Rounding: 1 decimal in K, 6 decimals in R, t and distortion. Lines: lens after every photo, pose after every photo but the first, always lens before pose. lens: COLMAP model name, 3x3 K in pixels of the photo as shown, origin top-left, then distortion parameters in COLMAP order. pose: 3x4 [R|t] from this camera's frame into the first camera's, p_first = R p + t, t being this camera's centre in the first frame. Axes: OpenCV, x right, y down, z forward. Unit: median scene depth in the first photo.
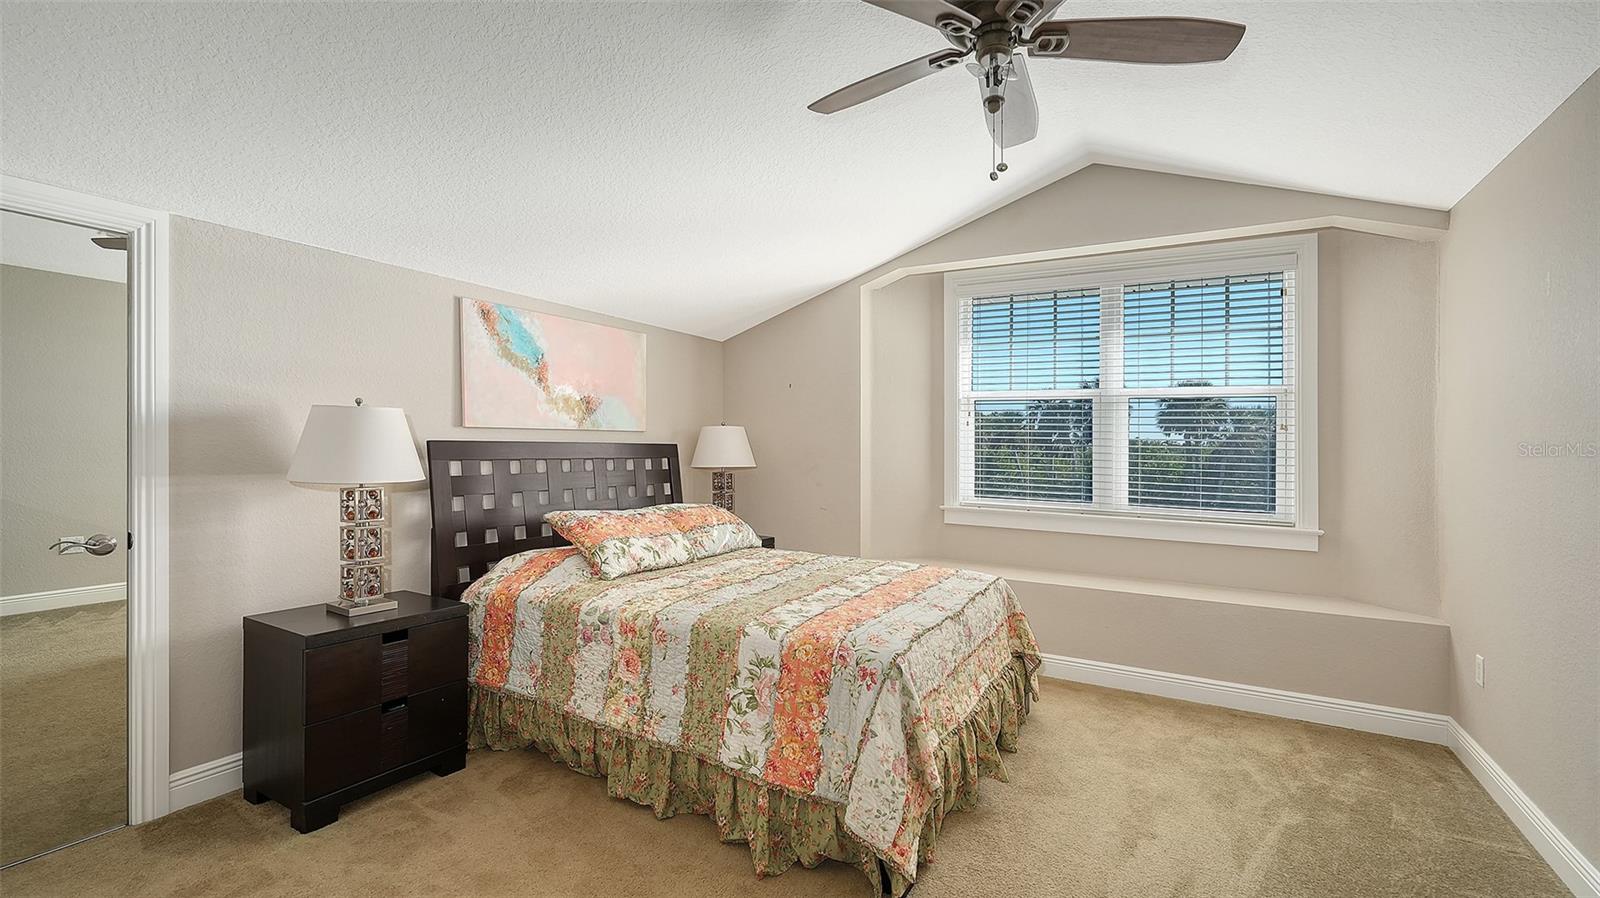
lens RADIAL K [[655.6, 0, 801.4], [0, 655.6, 447.9], [0, 0, 1]] dist [0.009554, -0.000137]
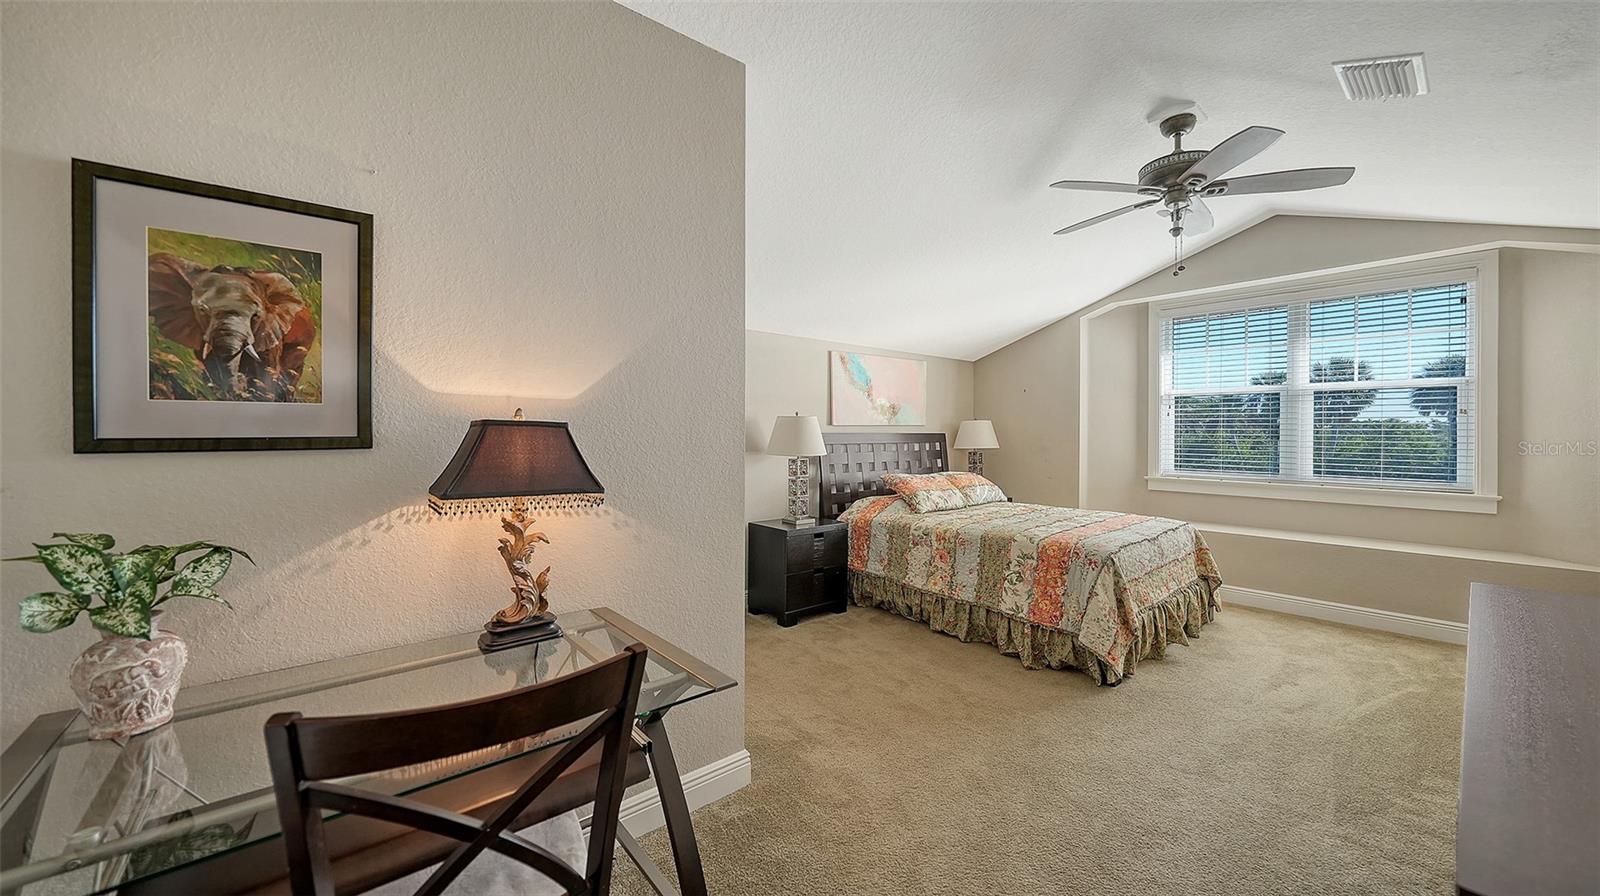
lens RADIAL K [[594.2, 0, 798.6], [0, 594.2, 459.8], [0, 0, 1]] dist [-0.001905, -0.000580]
pose [[0.946269, -0.001184, -0.323377, -0.101214], [0.013919, 0.999216, 0.037070, 0.000104], [0.323080, -0.039579, 0.945544, -0.585267]]
